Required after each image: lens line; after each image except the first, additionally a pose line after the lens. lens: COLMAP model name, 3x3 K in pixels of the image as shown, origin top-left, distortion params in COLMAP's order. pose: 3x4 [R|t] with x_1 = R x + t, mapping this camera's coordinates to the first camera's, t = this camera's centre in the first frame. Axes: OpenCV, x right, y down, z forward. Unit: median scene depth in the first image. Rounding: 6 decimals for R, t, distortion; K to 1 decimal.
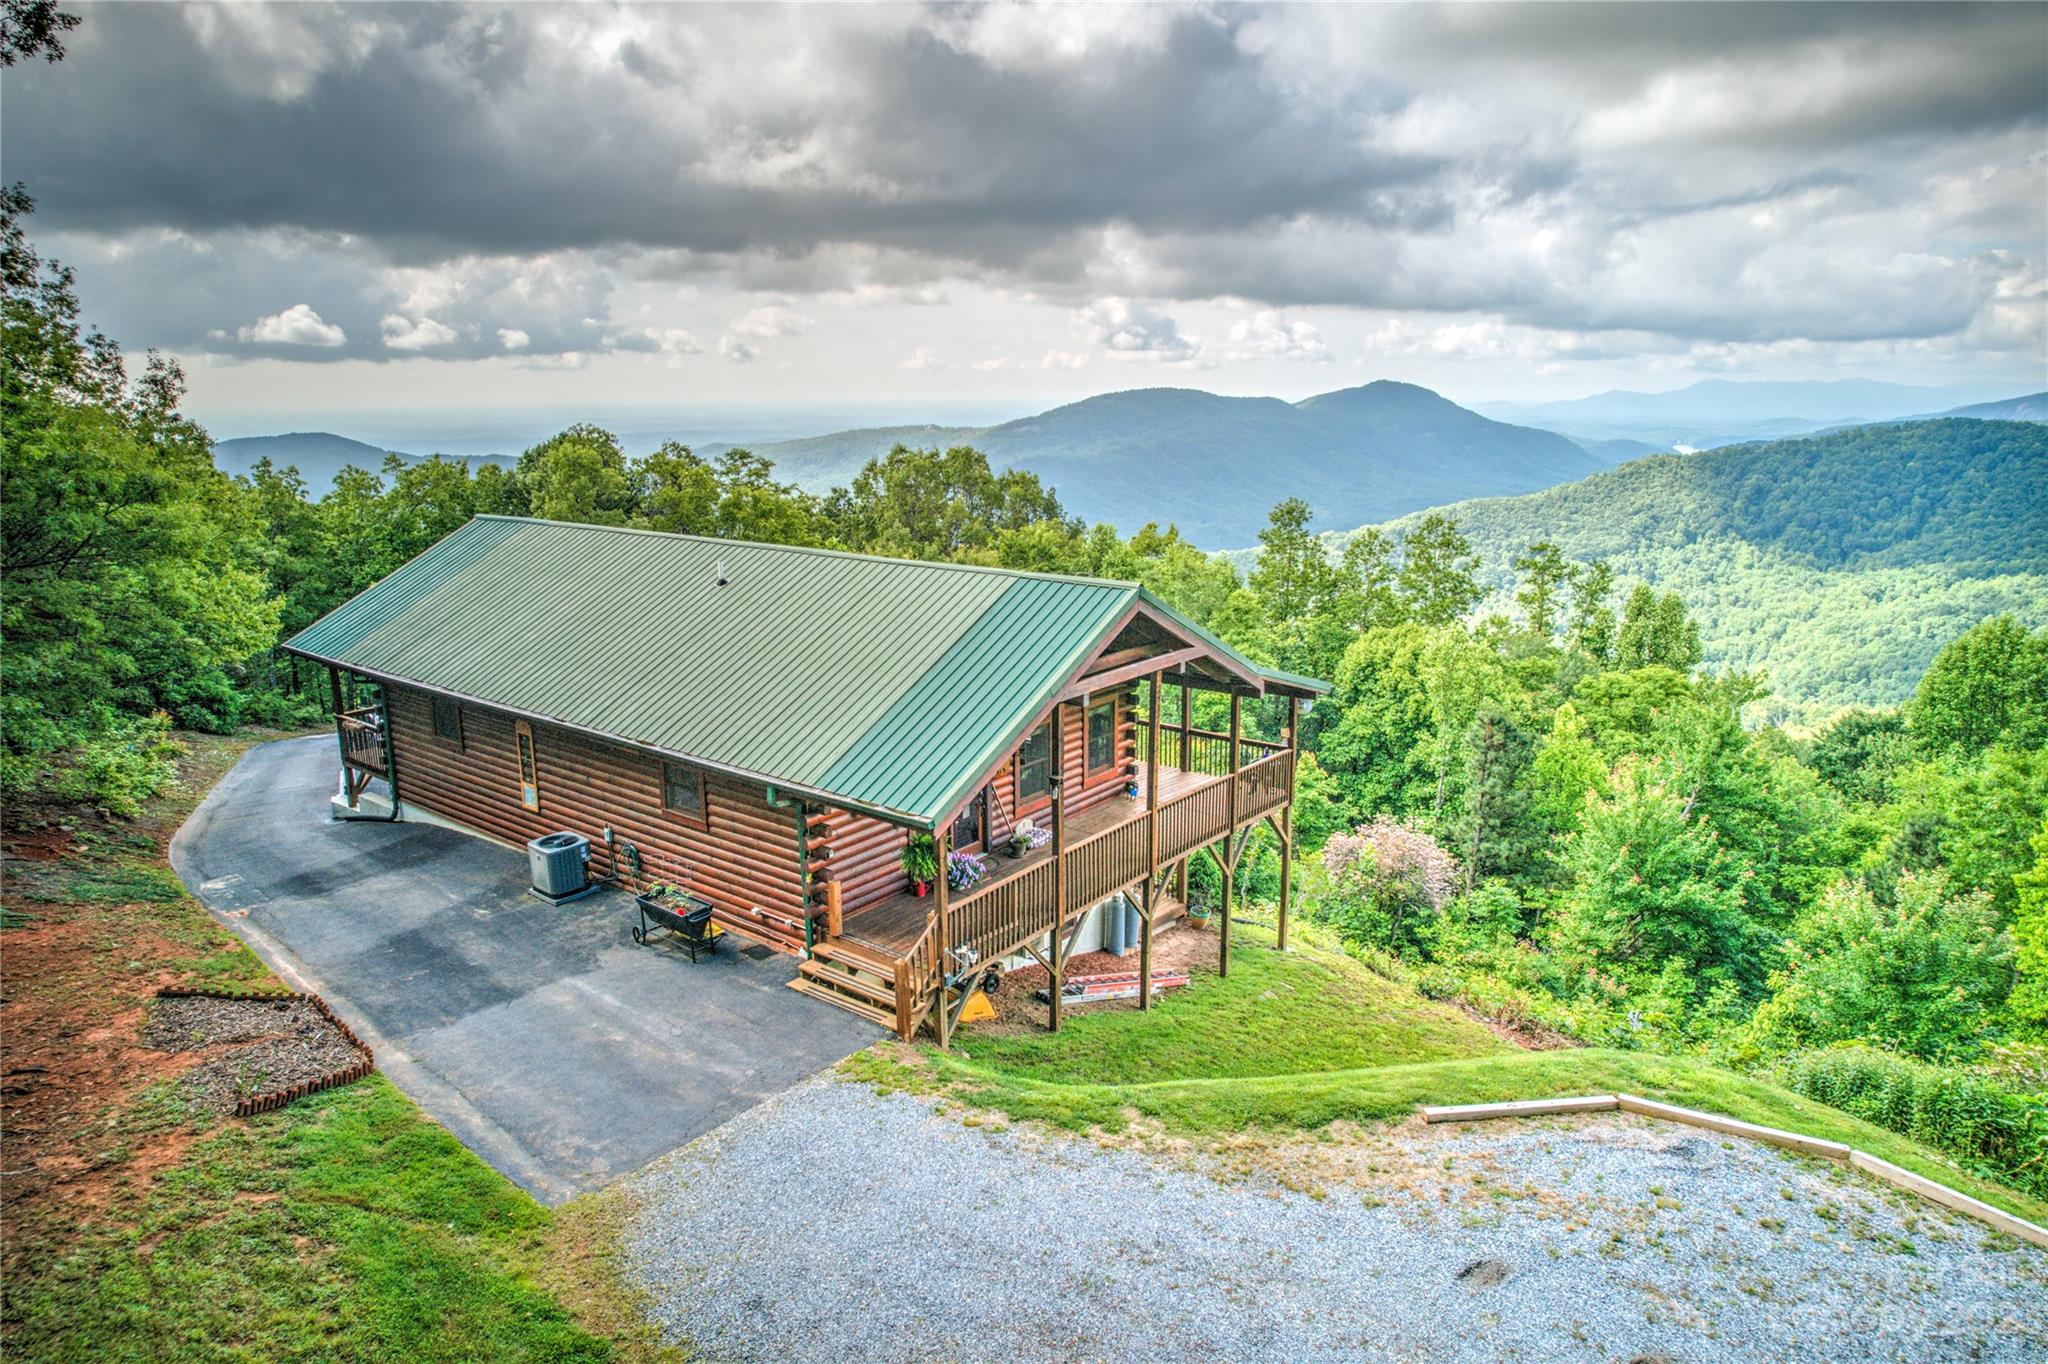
lens RADIAL K [[1305.8, 0, 1024.0], [0, 1305.8, 682.0], [0, 0, 1]] dist [-0.082317, 0.082583]
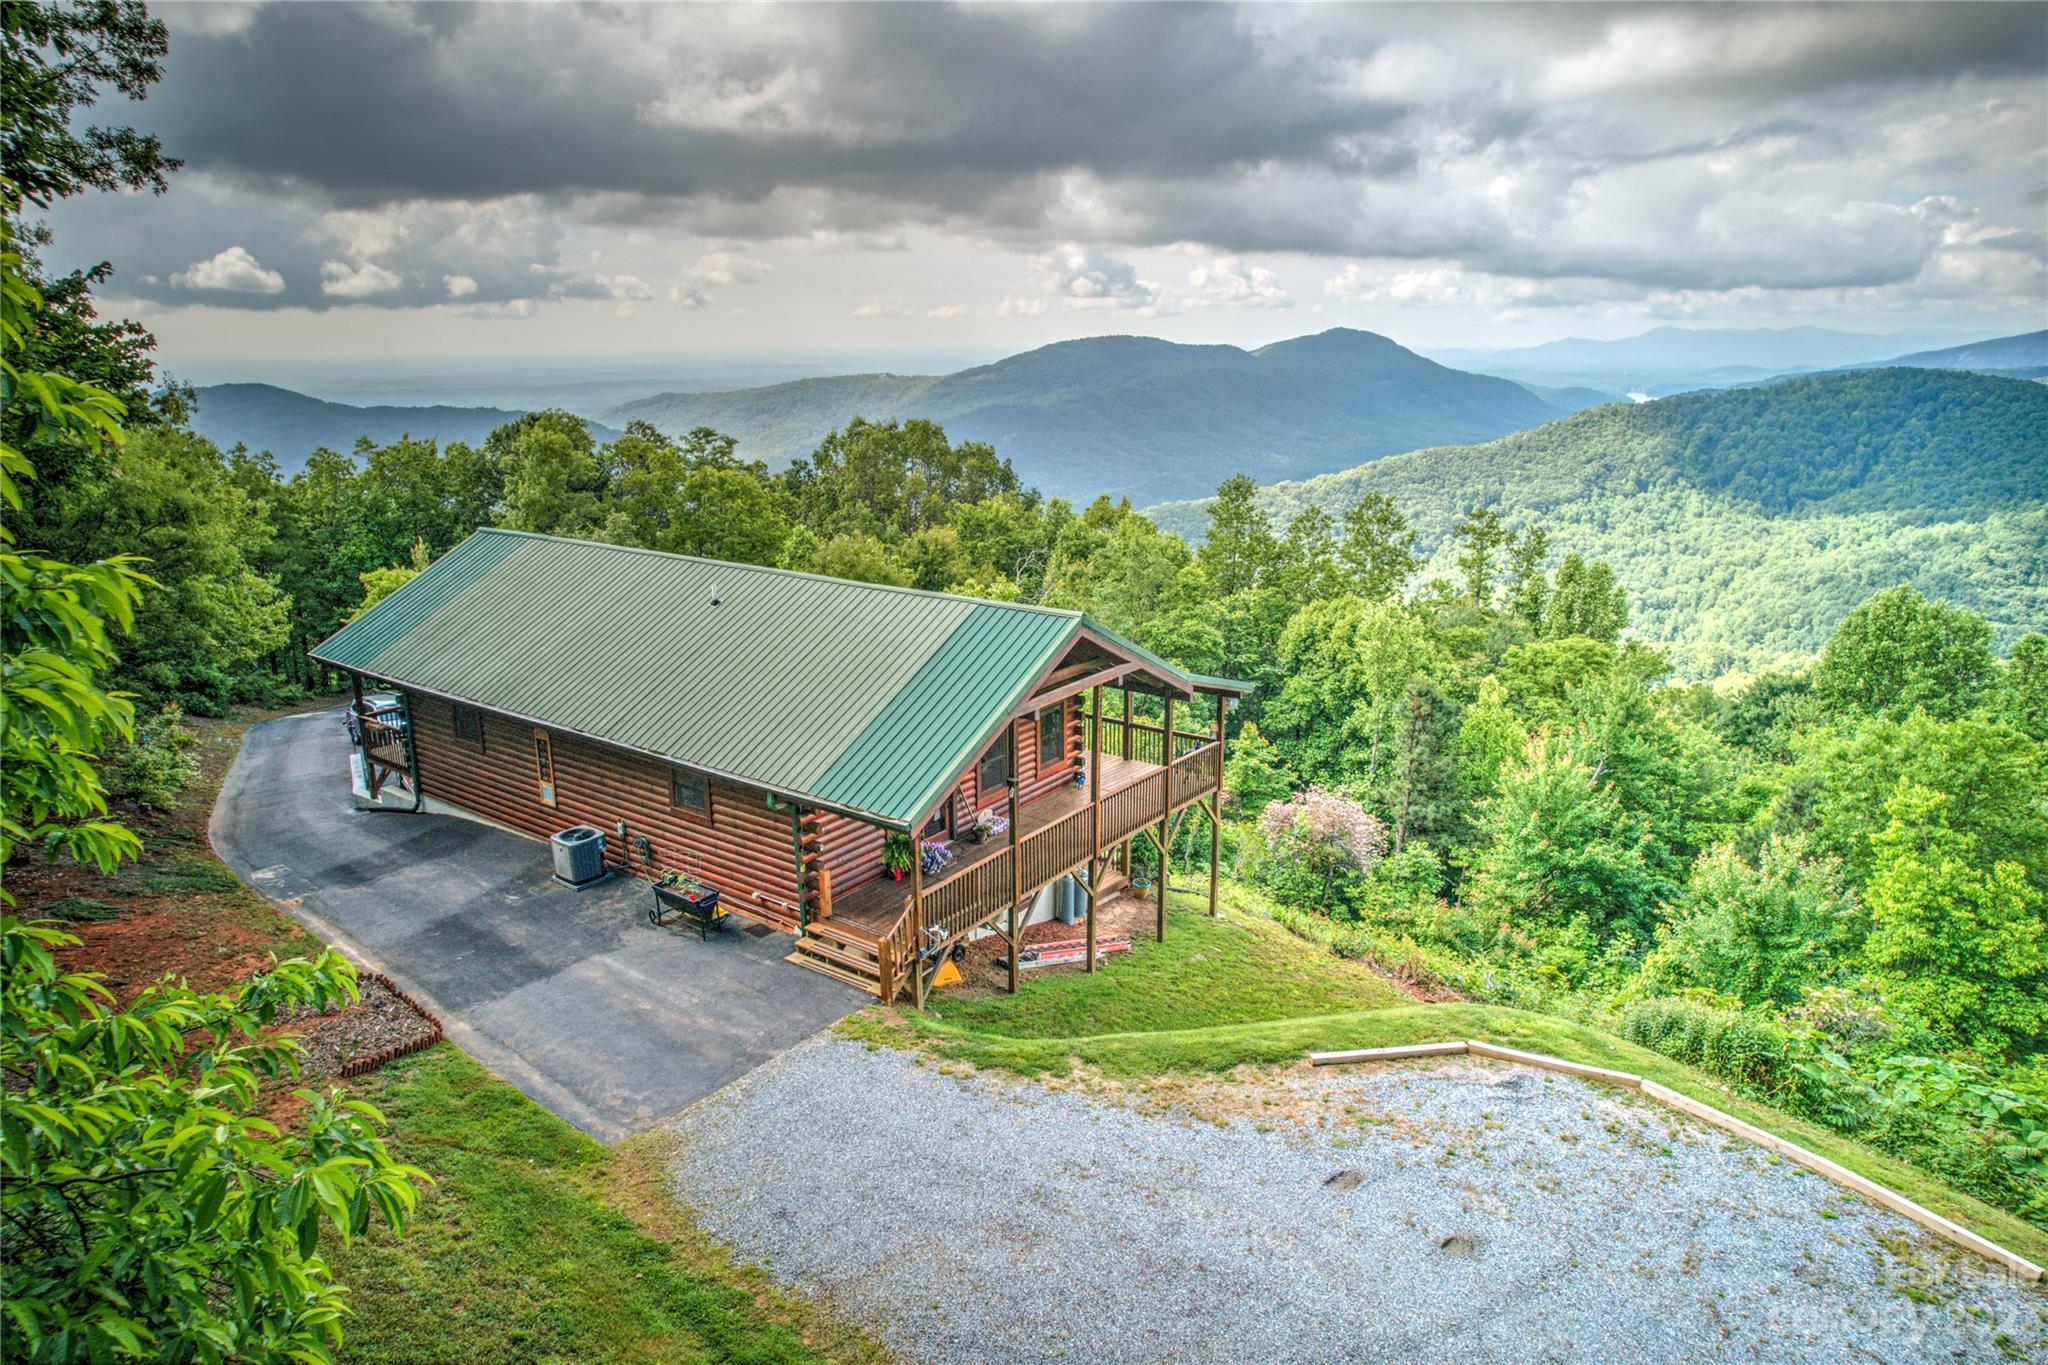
lens RADIAL K [[1308.0, 0, 1024.0], [0, 1308.0, 682.5], [0, 0, 1]] dist [-0.069618, 0.062553]
pose [[0.999450, -0.008836, 0.031958, -0.001181], [0.007618, 0.999247, 0.038049, -0.043283], [-0.032271, -0.037785, 0.998765, -0.127720]]
